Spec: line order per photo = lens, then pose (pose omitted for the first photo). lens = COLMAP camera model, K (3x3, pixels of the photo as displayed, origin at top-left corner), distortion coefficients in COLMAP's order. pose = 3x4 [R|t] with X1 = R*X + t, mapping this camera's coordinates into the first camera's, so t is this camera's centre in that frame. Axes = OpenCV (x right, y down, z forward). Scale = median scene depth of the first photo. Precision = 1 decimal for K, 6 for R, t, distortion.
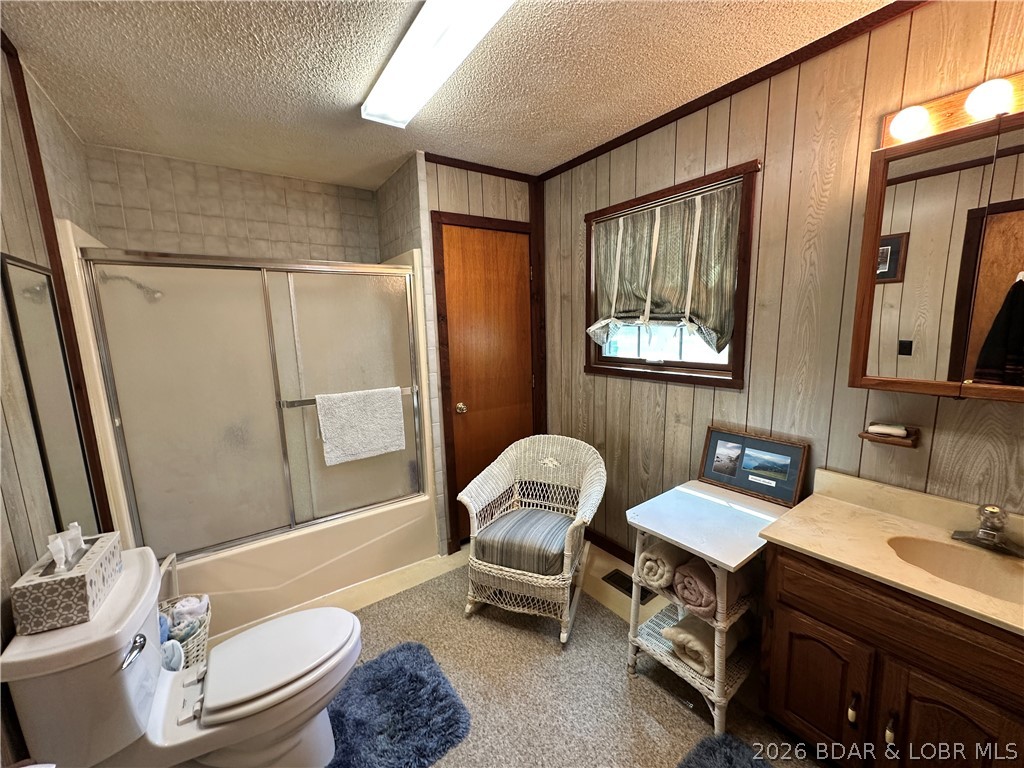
lens RADIAL K [[405.5, 0, 511.8], [0, 405.5, 385.6], [0, 0, 1]] dist [-0.002524, 0.000513]
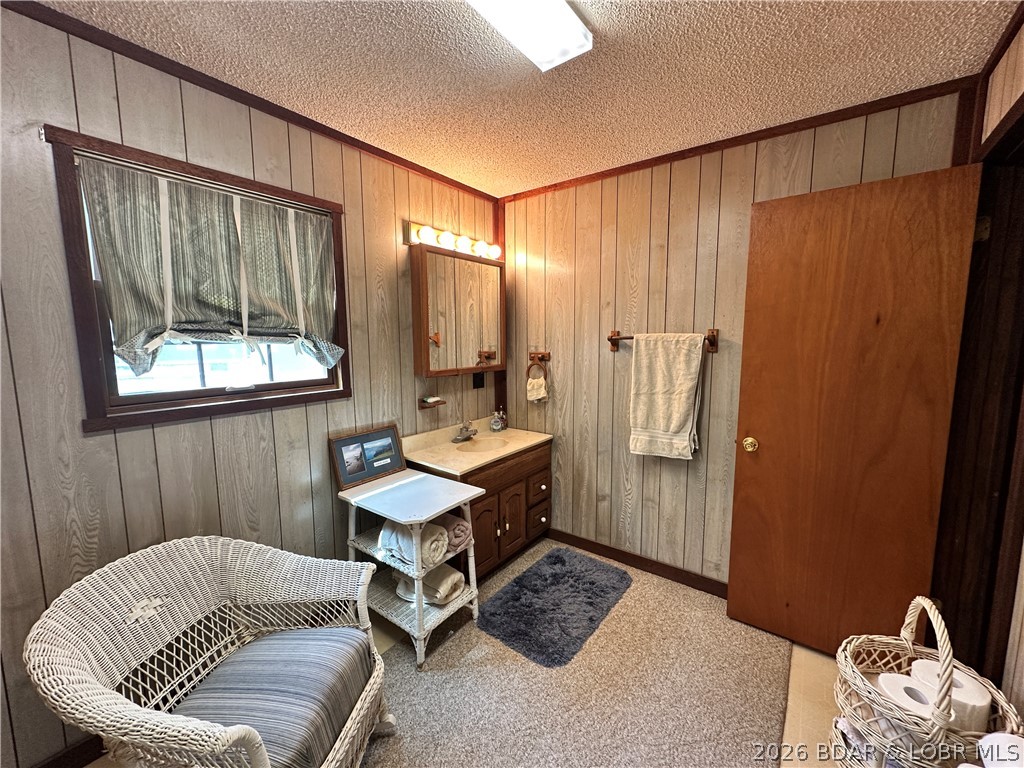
lens RADIAL K [[405.5, 0, 511.8], [0, 405.5, 384.1], [0, 0, 1]] dist [-0.002524, 0.000513]
pose [[-0.298251, -0.080243, 0.951109, -0.647493], [0.161656, 0.977818, 0.133188, -0.102501], [-0.940699, 0.193476, -0.278663, 0.853232]]
